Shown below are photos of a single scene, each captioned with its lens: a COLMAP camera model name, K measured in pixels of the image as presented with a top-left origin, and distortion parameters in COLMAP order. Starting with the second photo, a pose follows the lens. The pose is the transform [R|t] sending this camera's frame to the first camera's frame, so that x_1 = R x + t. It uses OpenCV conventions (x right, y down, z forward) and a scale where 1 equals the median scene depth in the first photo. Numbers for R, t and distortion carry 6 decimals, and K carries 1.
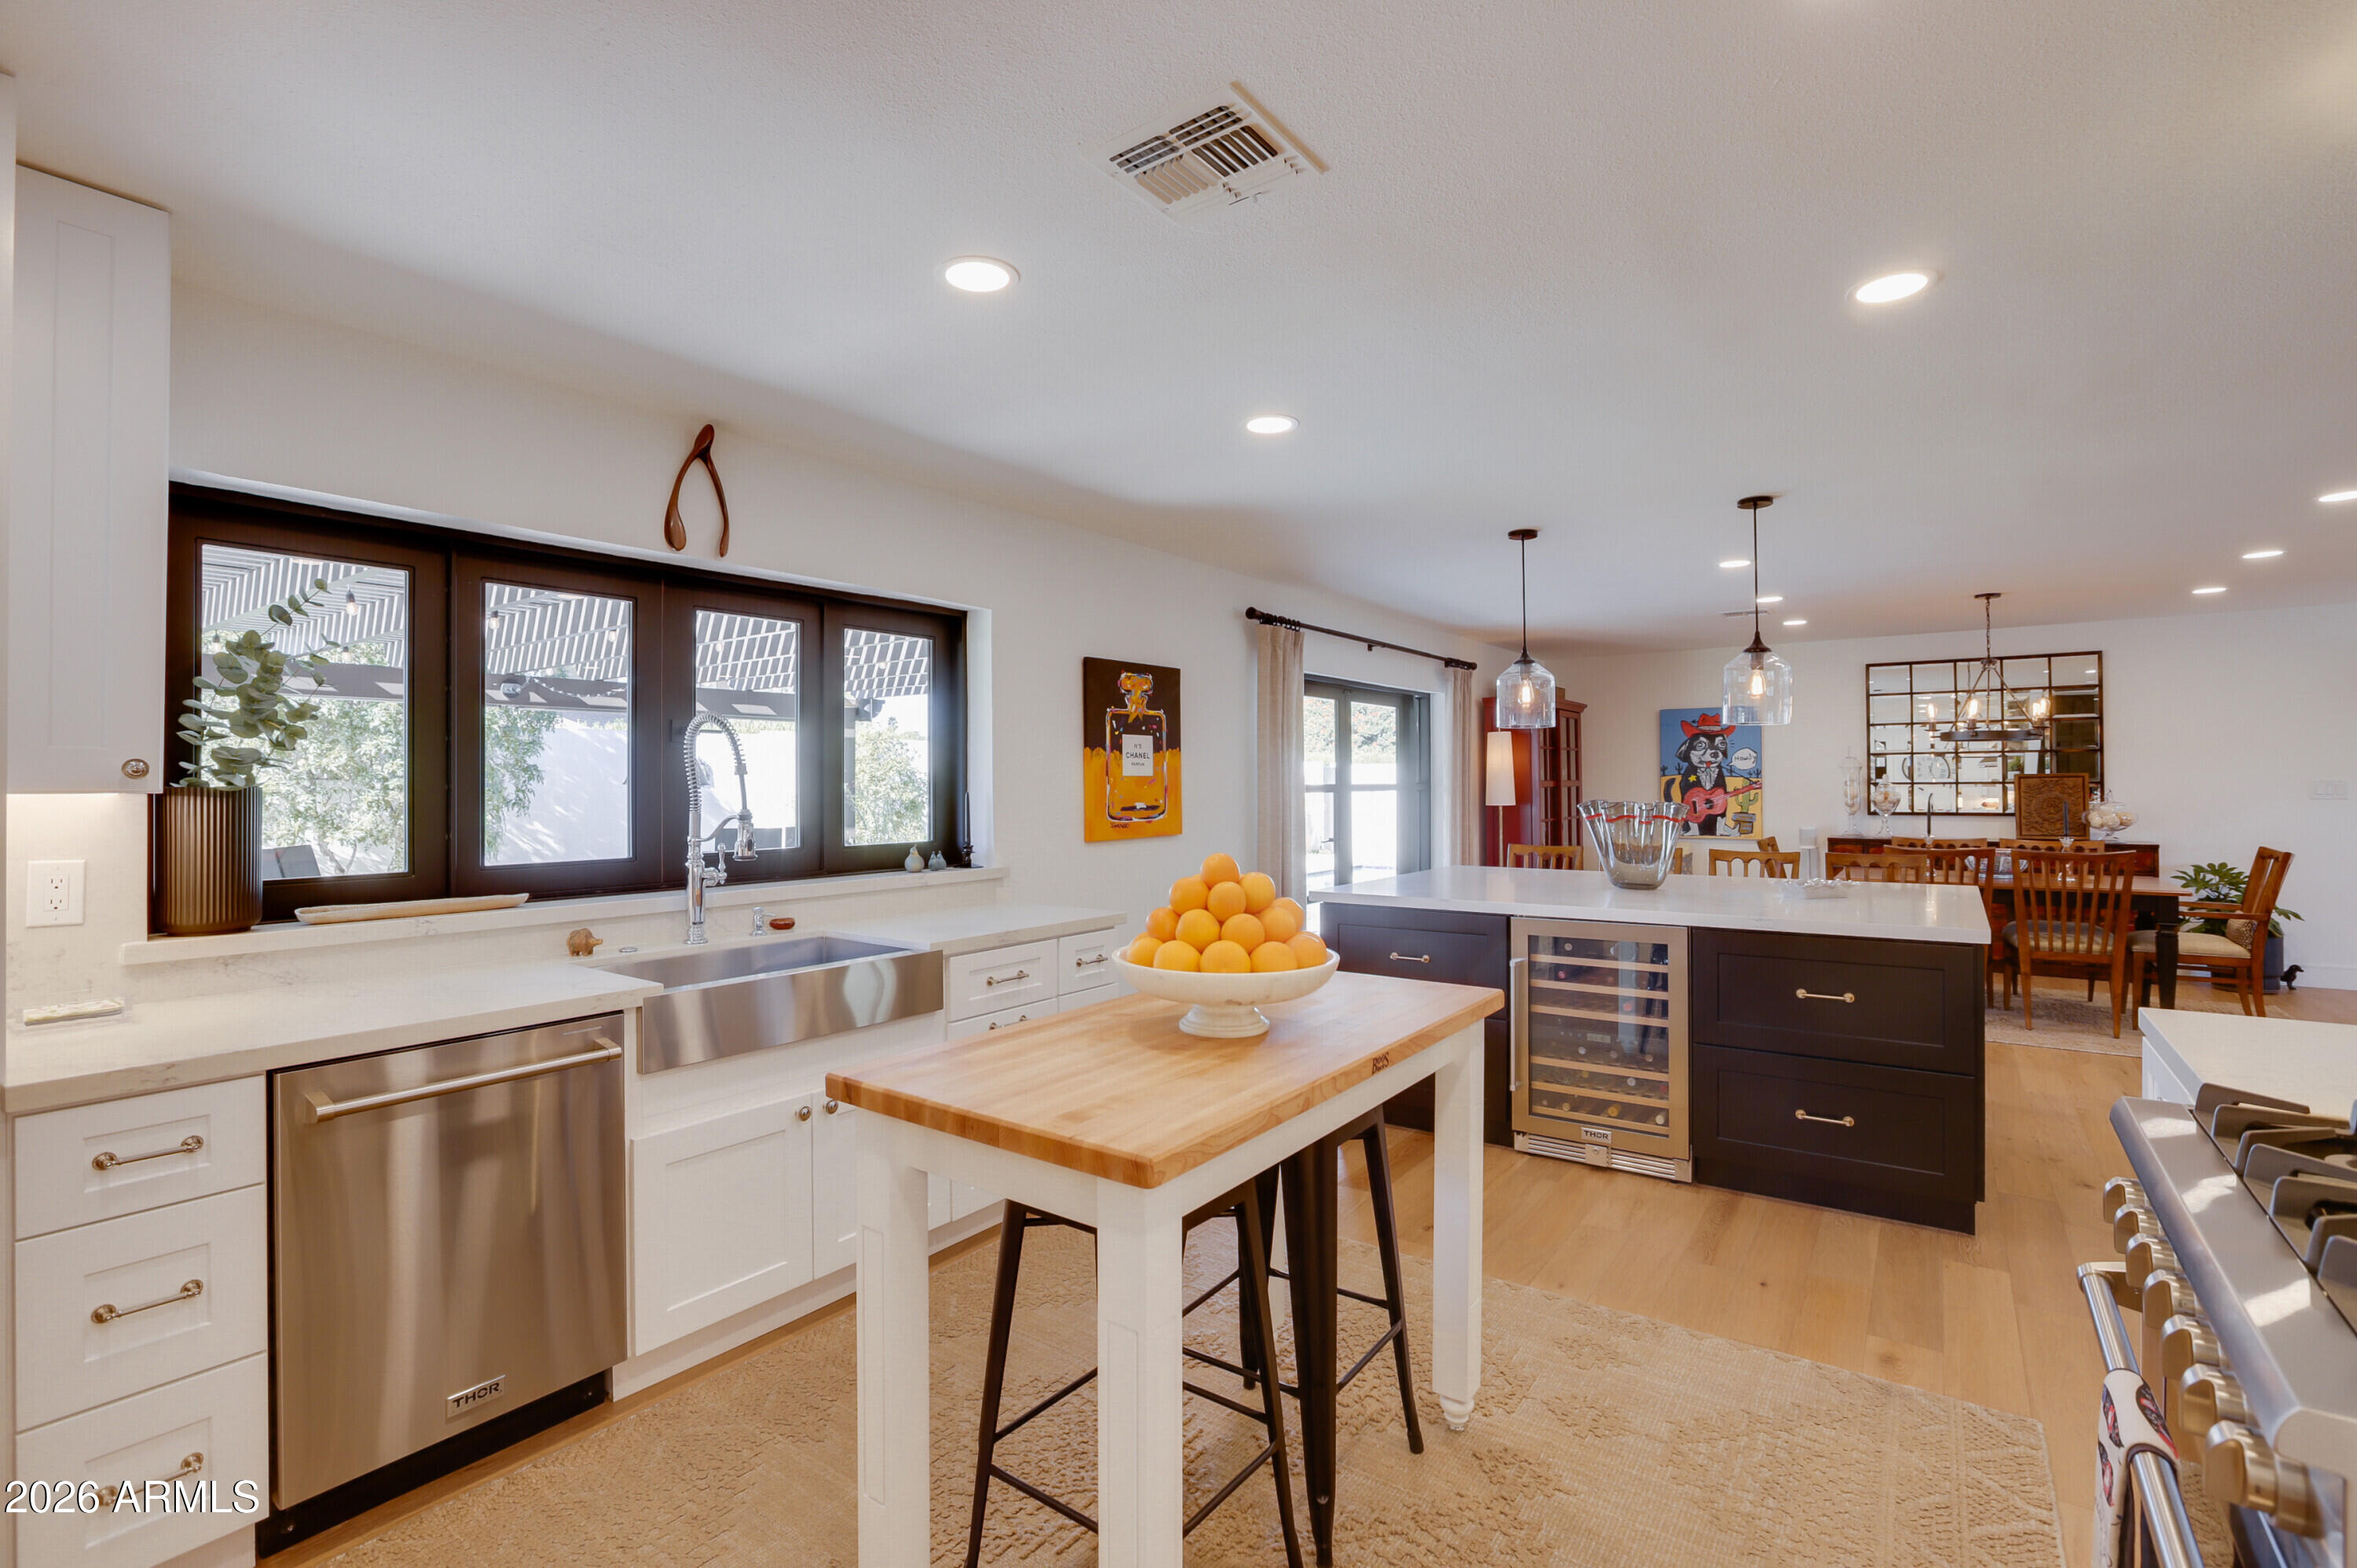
lens RADIAL K [[1073.3, 0, 1224.4], [0, 1073.3, 785.9], [0, 0, 1]] dist [0.000285, 0.002001]
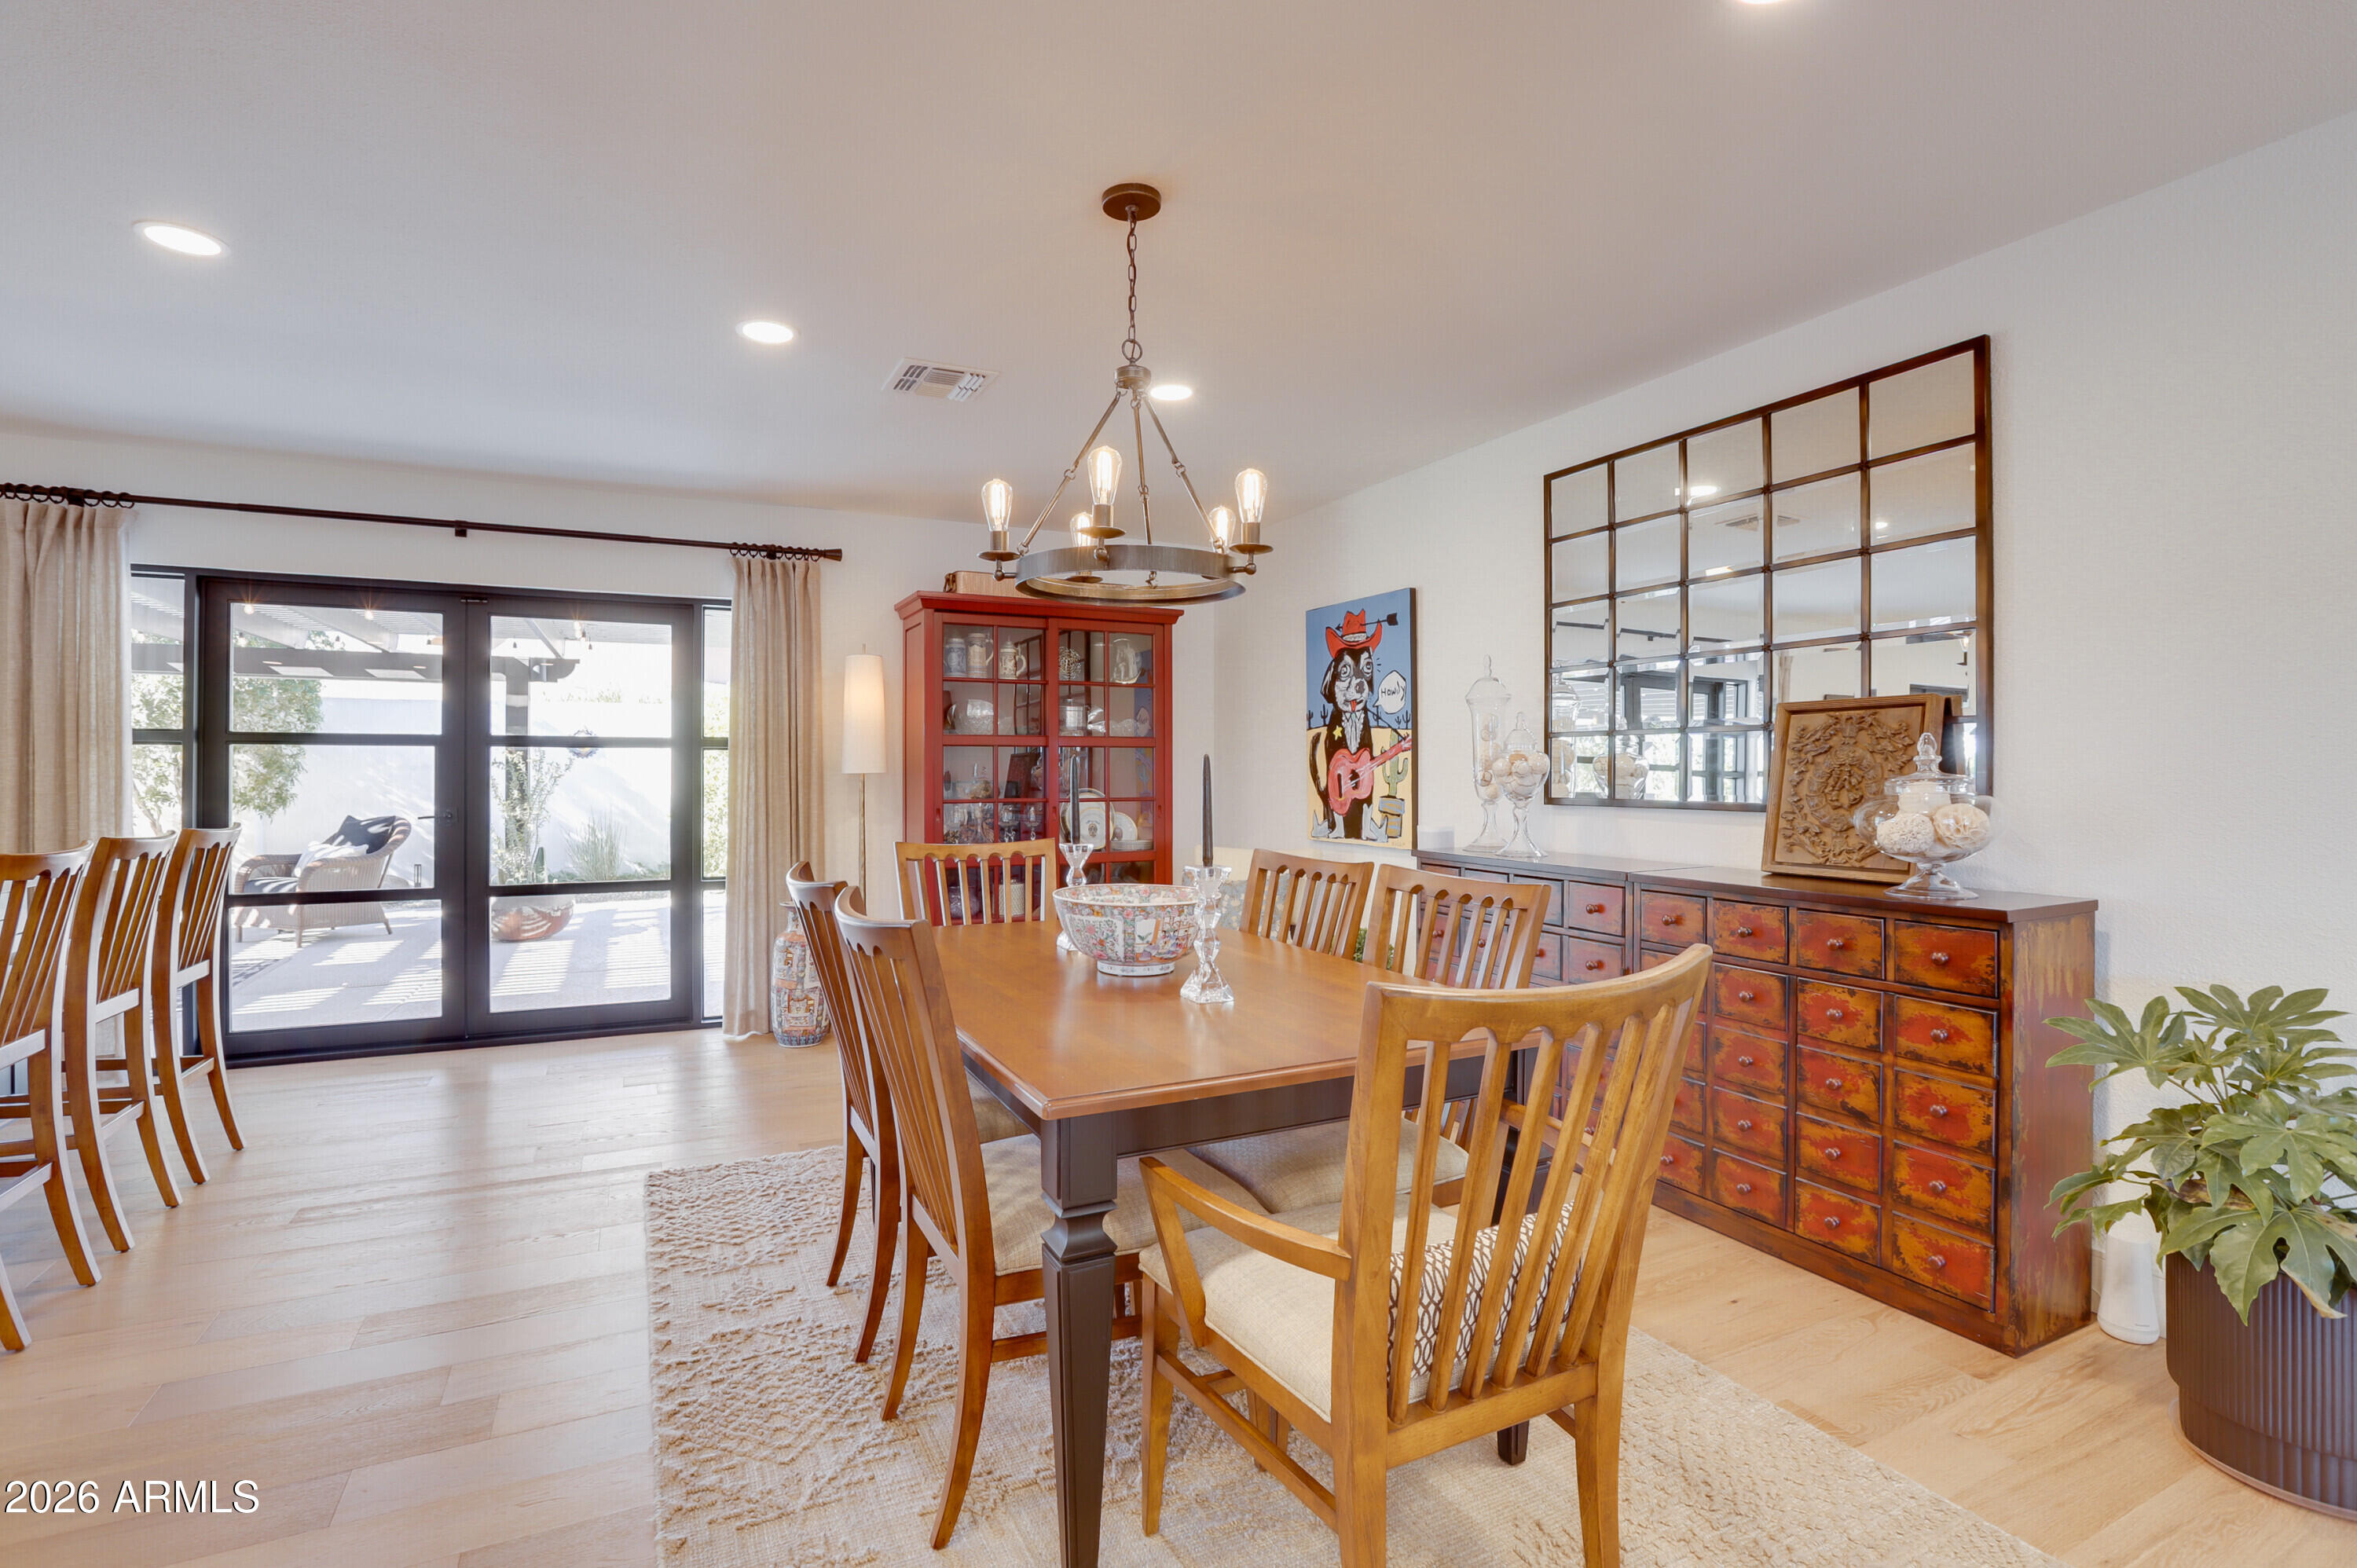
lens RADIAL K [[1145.2, 0, 1139.0], [0, 1145.2, 762.6], [0, 0, 1]] dist [0.017183, 0.001103]
pose [[0.846641, 0.003512, -0.532153, 0.765268], [-0.009342, 0.999922, -0.008264, 0.016150], [0.532082, 0.011967, 0.846608, 0.529213]]
